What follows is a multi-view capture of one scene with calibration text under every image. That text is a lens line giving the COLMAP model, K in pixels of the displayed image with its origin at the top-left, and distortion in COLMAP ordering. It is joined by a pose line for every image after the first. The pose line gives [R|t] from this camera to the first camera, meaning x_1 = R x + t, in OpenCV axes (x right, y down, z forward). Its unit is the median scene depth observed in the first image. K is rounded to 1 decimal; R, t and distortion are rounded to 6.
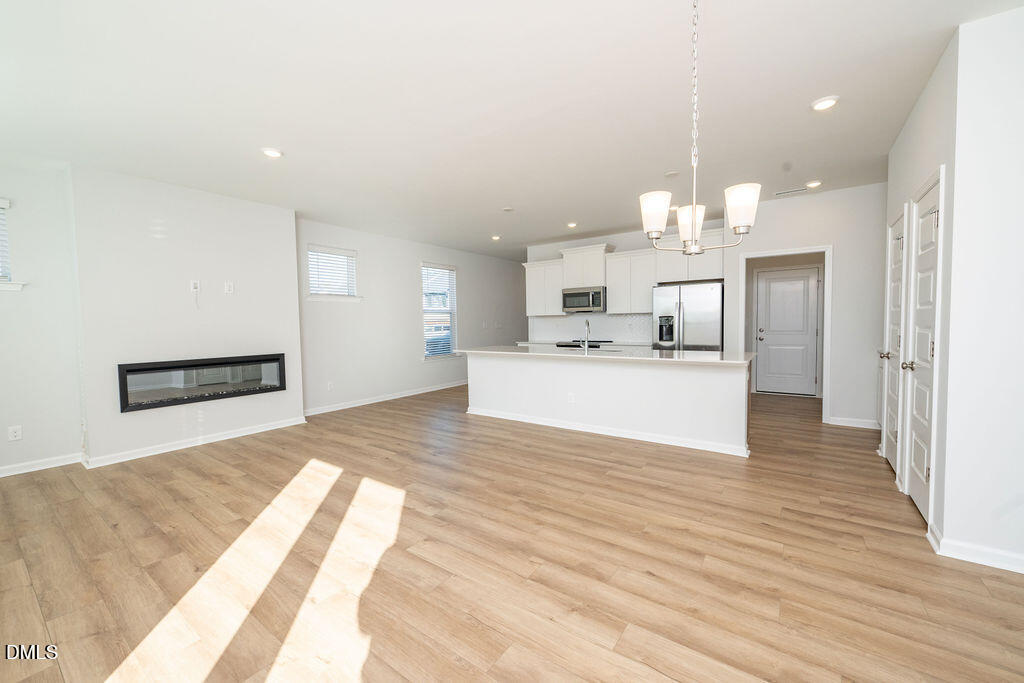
lens RADIAL K [[400.7, 0, 512.0], [0, 400.7, 341.5], [0, 0, 1]] dist [-0.001039, -0.000041]
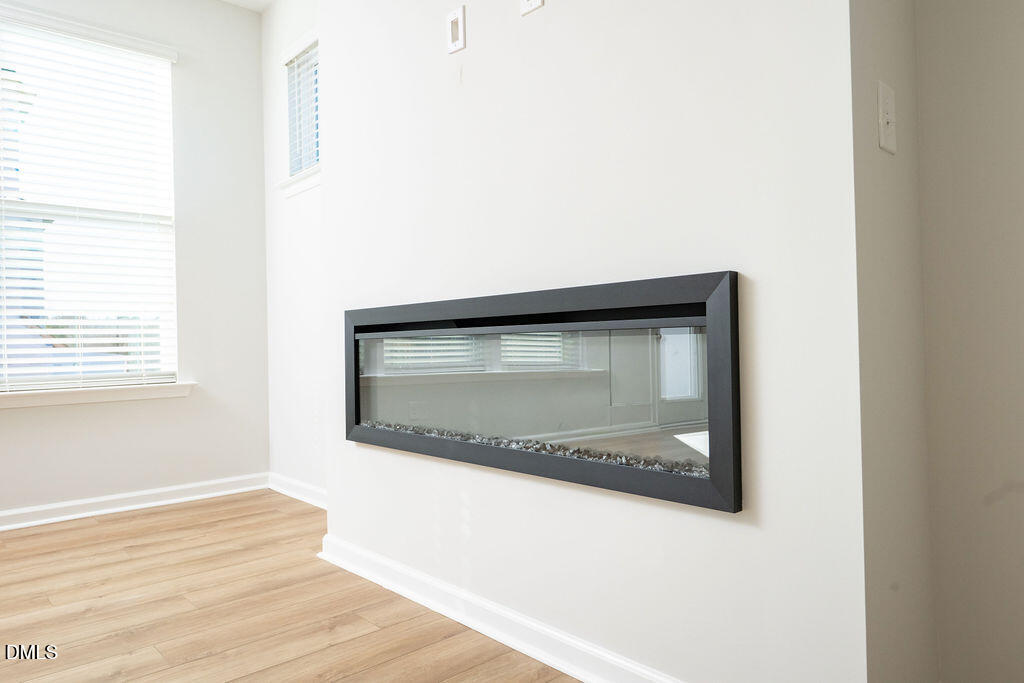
lens RADIAL K [[672.4, 0, 512.0], [0, 672.4, 341.5], [0, 0, 1]] dist [0.000867, 0.000381]
pose [[-0.207038, 0.017294, -0.978180, -0.569760], [-0.019448, 0.999573, 0.021788, 0.100687], [0.978140, 0.023535, -0.206613, 1.852553]]
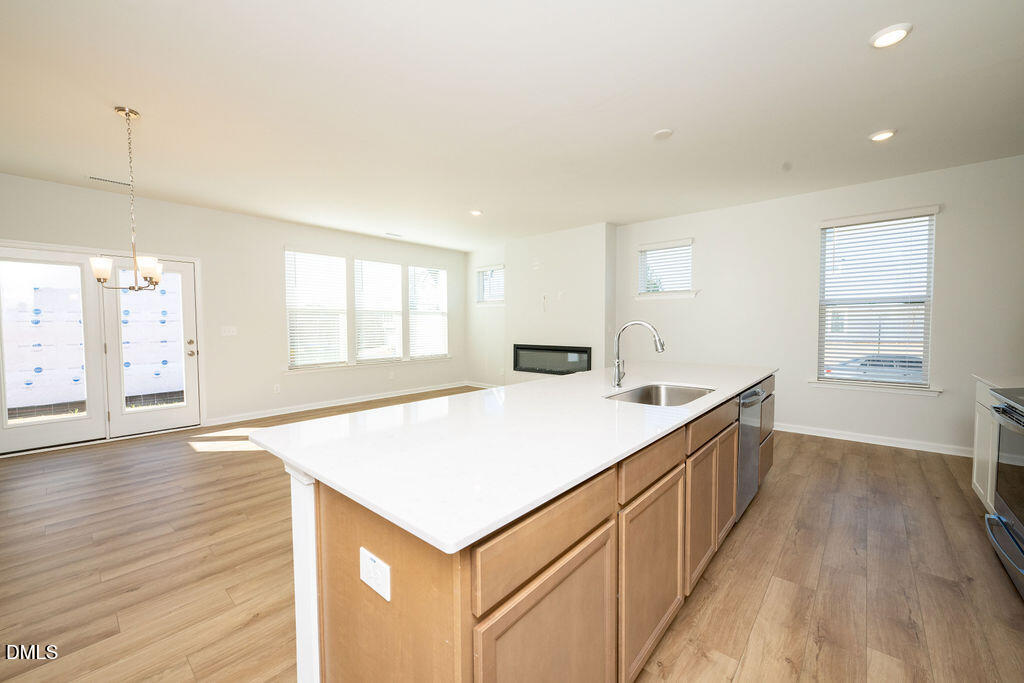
lens RADIAL K [[400.7, 0, 512.0], [0, 400.7, 341.5], [0, 0, 1]] dist [-0.001039, -0.000041]
pose [[-0.093932, 0.059474, -0.993801, 1.228458], [-0.039572, 0.997202, 0.063418, -0.102315], [0.994792, 0.045284, -0.091315, 1.670599]]
